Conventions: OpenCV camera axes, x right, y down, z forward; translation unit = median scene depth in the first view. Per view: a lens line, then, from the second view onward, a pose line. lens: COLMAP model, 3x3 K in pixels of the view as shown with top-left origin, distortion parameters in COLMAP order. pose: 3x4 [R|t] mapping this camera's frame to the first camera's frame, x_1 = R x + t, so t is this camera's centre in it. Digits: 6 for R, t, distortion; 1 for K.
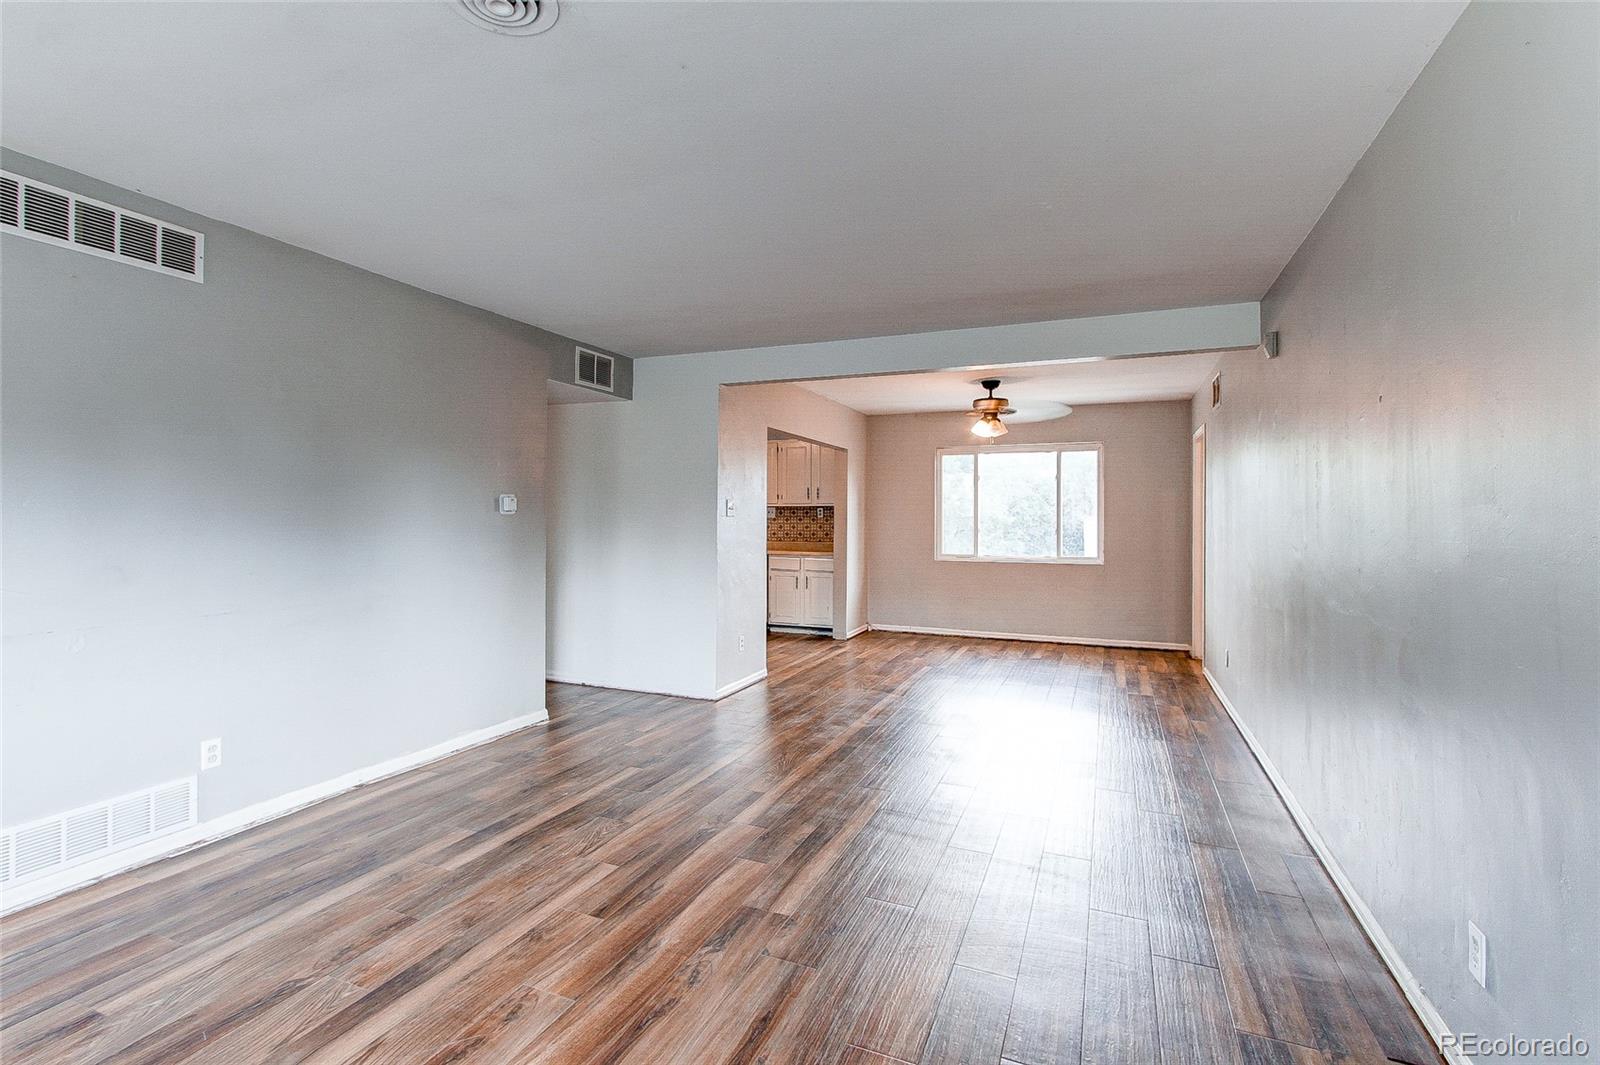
lens RADIAL K [[725.9, 0, 793.2], [0, 725.9, 543.4], [0, 0, 1]] dist [-0.002007, -0.000064]
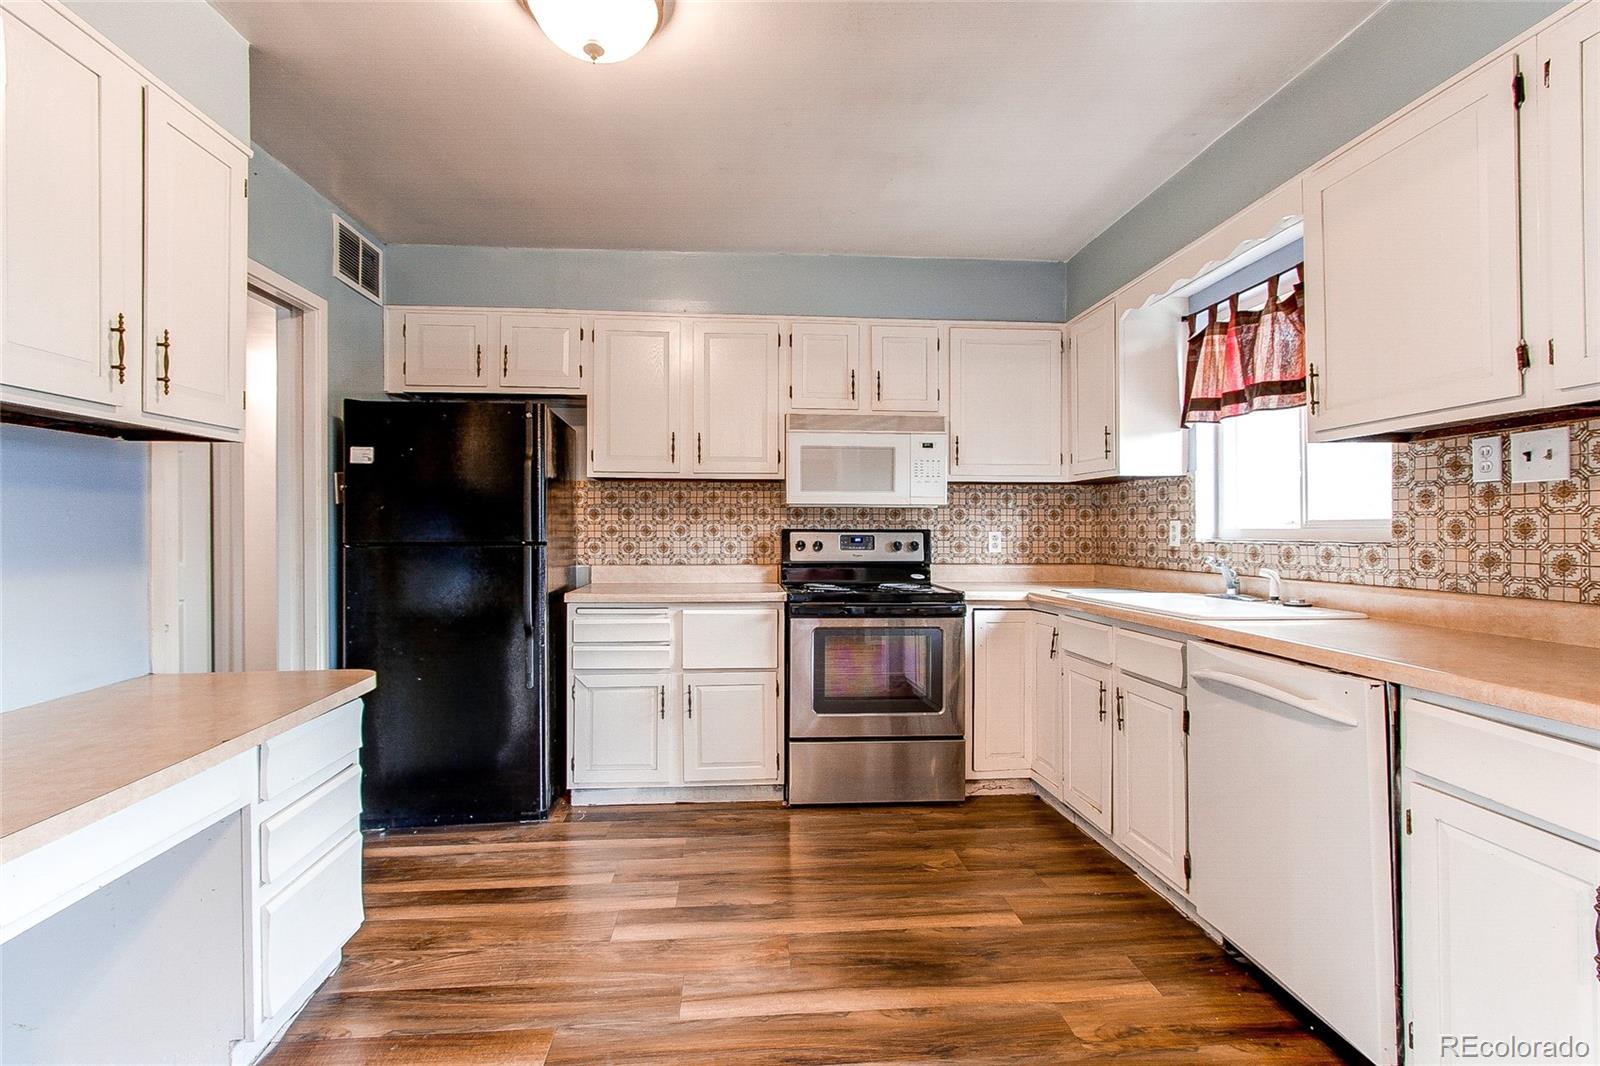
lens RADIAL K [[743.4, 0, 787.8], [0, 743.4, 523.9], [0, 0, 1]] dist [0.001632, 0.001332]
pose [[0.468688, -0.012517, -0.883275, 0.063999], [-0.024151, 0.999344, -0.026977, -0.016086], [0.883033, 0.033976, 0.468079, 0.845358]]
